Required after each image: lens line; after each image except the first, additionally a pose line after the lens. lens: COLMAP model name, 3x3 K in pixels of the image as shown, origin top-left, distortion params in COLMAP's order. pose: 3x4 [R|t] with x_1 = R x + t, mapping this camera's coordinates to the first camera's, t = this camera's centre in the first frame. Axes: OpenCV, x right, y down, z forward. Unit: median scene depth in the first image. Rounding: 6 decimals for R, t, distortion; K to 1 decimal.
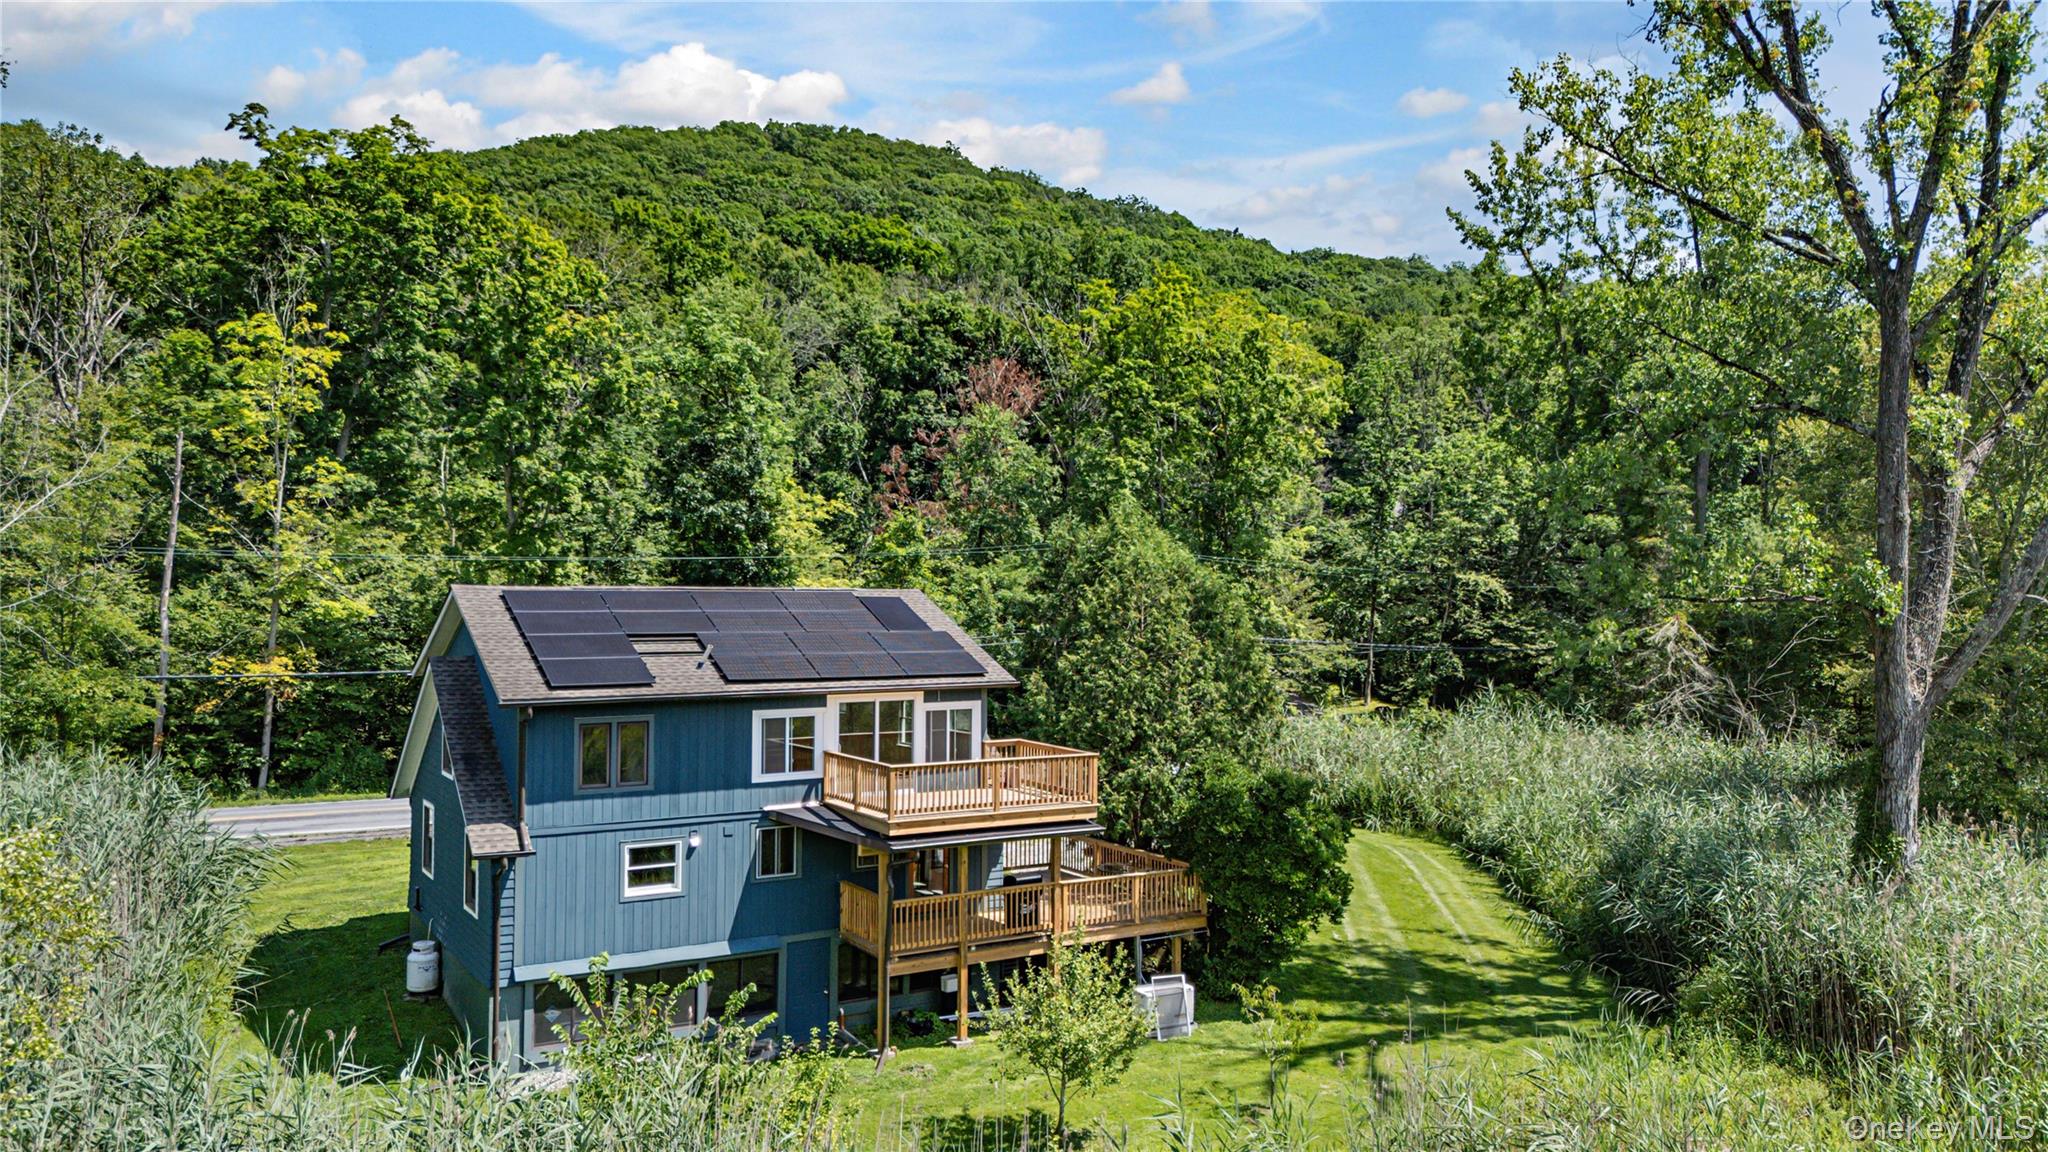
lens RADIAL K [[1519.5, 0, 1040.0], [0, 1519.5, 561.1], [0, 0, 1]] dist [0.063487, -0.054660]
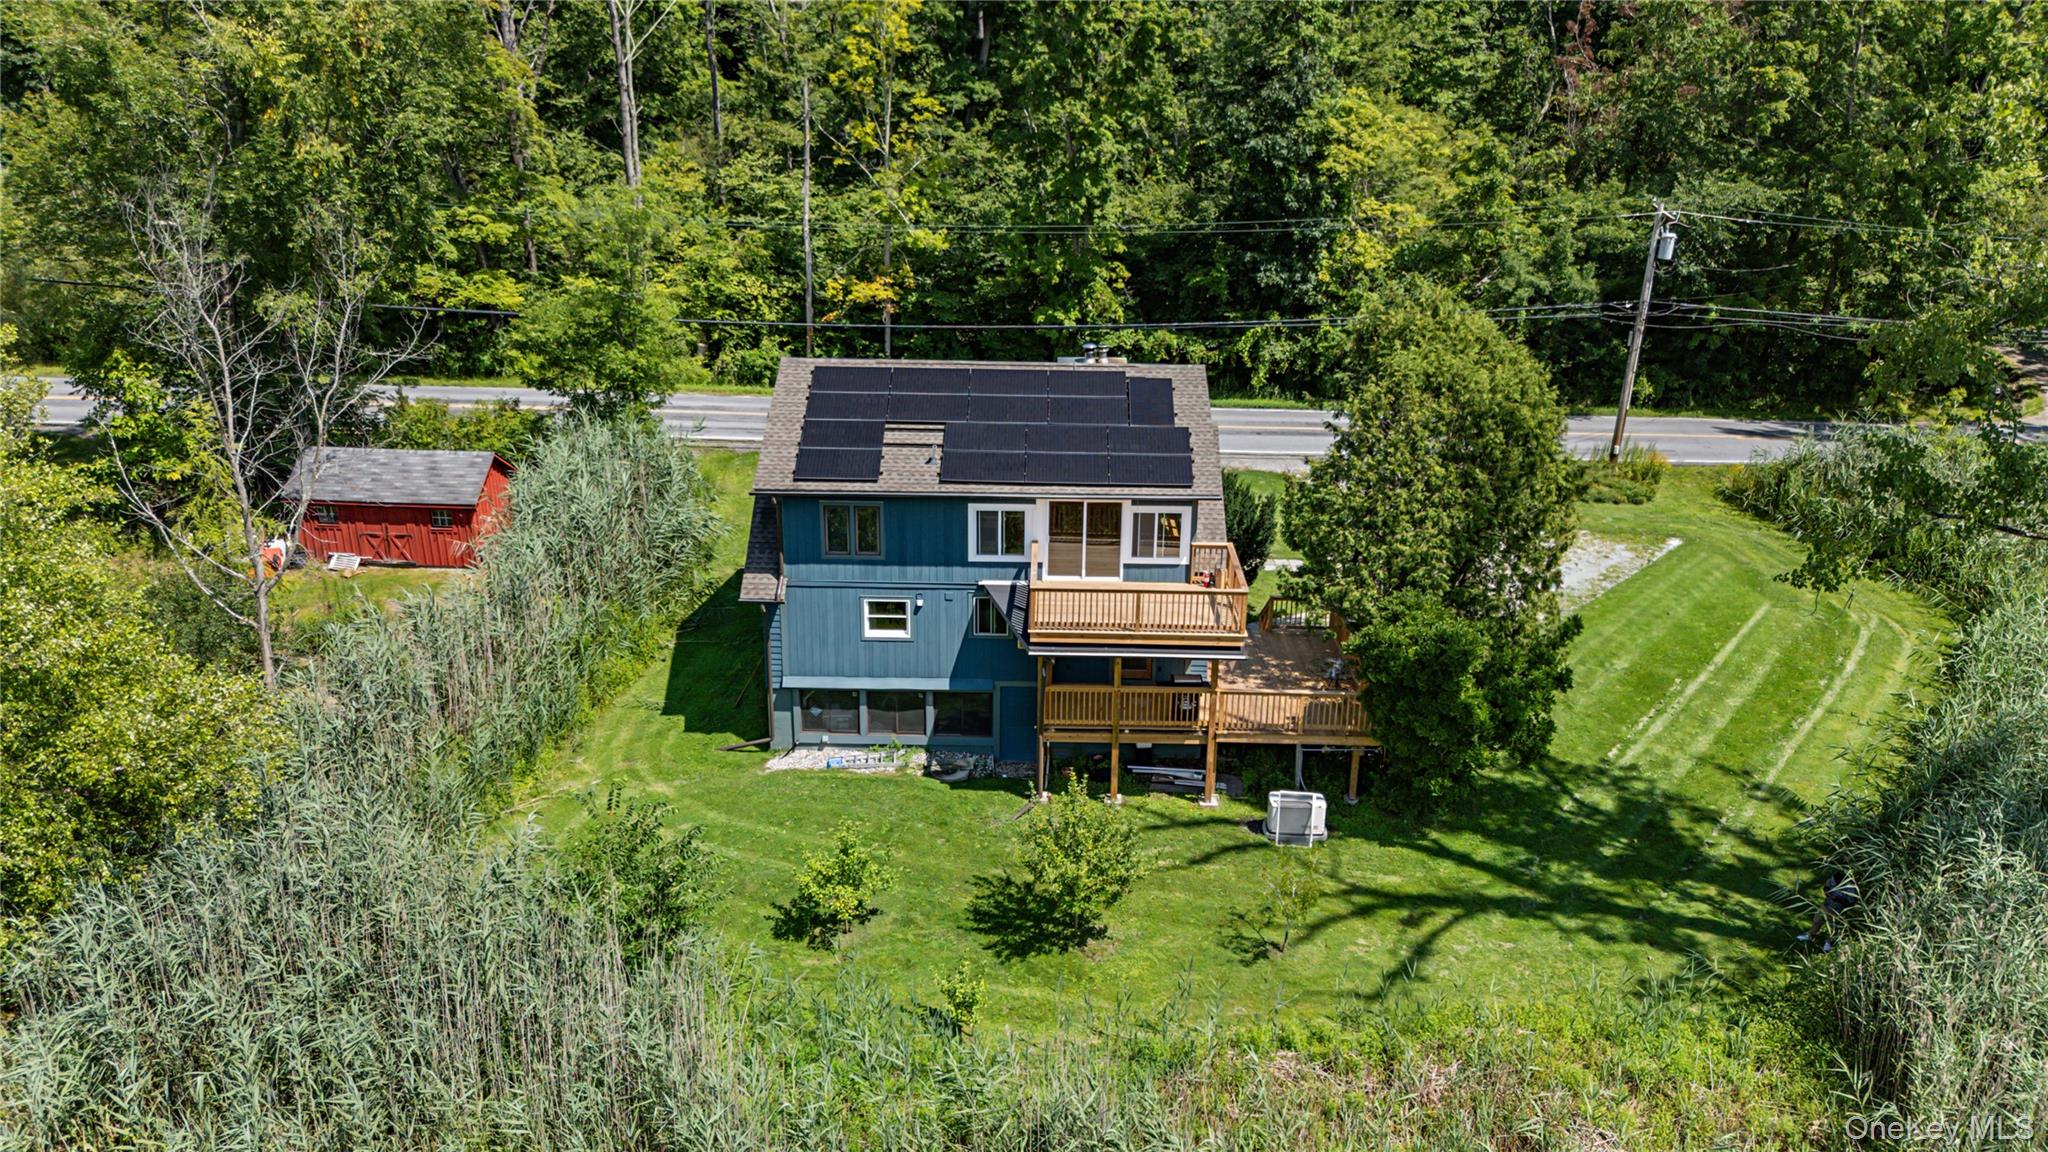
lens RADIAL K [[1519.5, 0, 1024.7], [0, 1519.5, 573.6], [0, 0, 1]] dist [0.063487, -0.054660]
pose [[0.842487, 0.189699, -0.504213, 0.436673], [0.003946, 0.933753, 0.357896, -0.262973], [0.538703, -0.303512, 0.785926, 0.093158]]
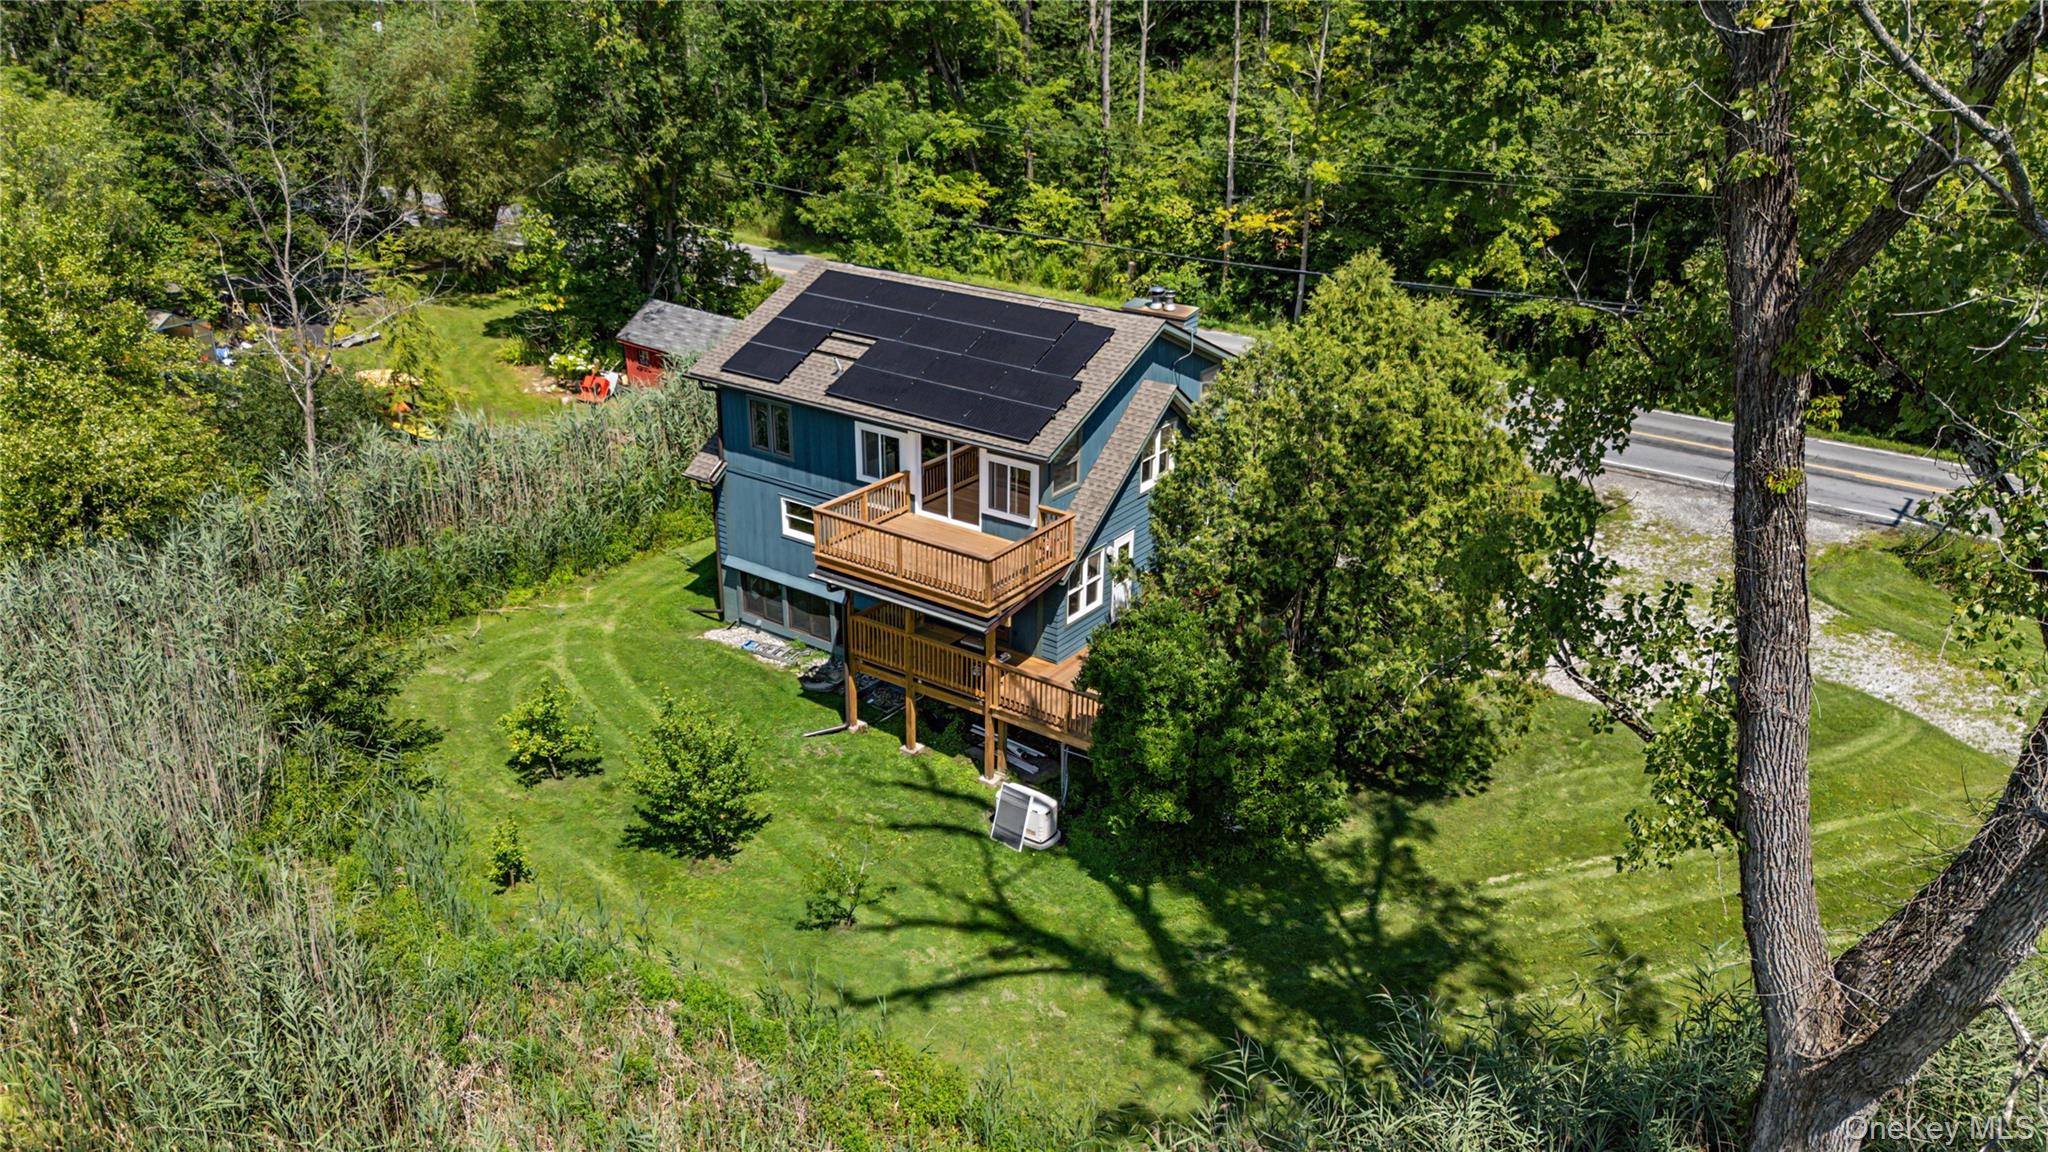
lens RADIAL K [[1519.5, 0, 1020.3], [0, 1519.5, 575.1], [0, 0, 1]] dist [0.063487, -0.054660]
pose [[0.386800, 0.361669, -0.848282, 0.868571], [0.007637, 0.918594, 0.395129, -0.245629], [0.922132, -0.159314, 0.352550, 0.680261]]
